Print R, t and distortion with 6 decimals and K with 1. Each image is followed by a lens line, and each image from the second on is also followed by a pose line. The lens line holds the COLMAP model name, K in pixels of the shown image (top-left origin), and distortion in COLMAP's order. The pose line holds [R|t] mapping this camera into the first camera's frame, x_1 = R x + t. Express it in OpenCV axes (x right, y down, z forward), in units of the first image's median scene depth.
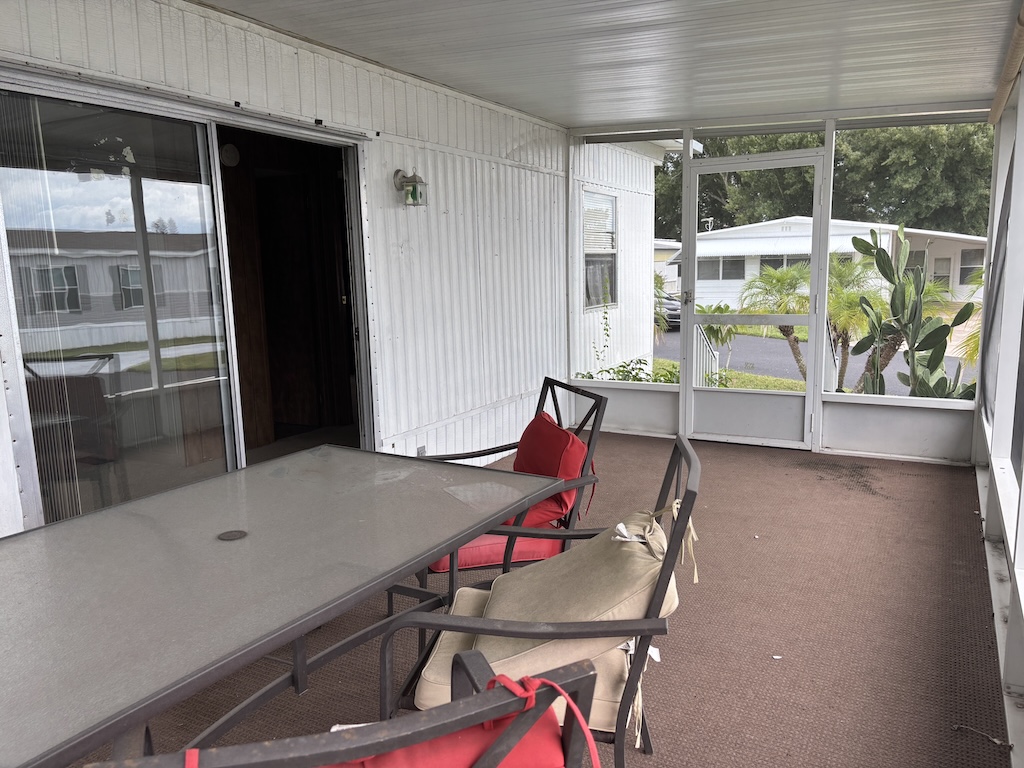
lens RADIAL K [[835.8, 0, 510.9], [0, 835.8, 404.5], [0, 0, 1]] dist [0.081734, -0.000589]
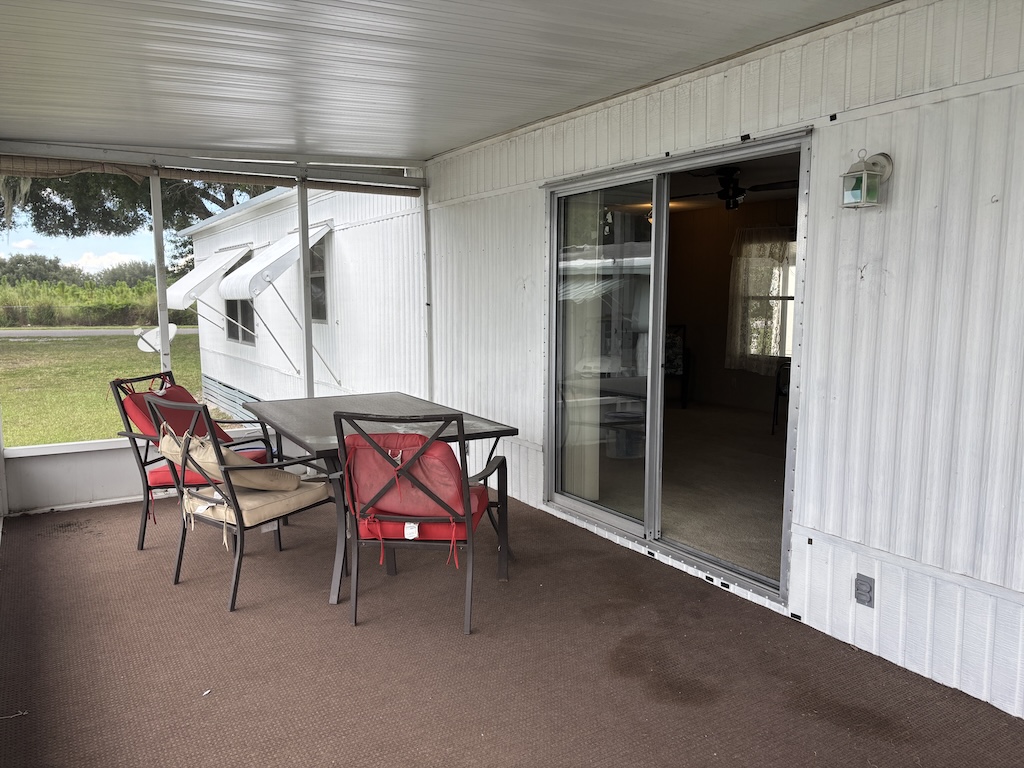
lens RADIAL K [[835.8, 0, 510.9], [0, 835.8, 404.5], [0, 0, 1]] dist [0.081734, -0.000589]
pose [[-0.544740, 0.134703, -0.827716, 0.597586], [-0.132945, 0.960662, 0.243833, -0.210129], [0.828000, 0.242866, -0.505403, 1.124469]]
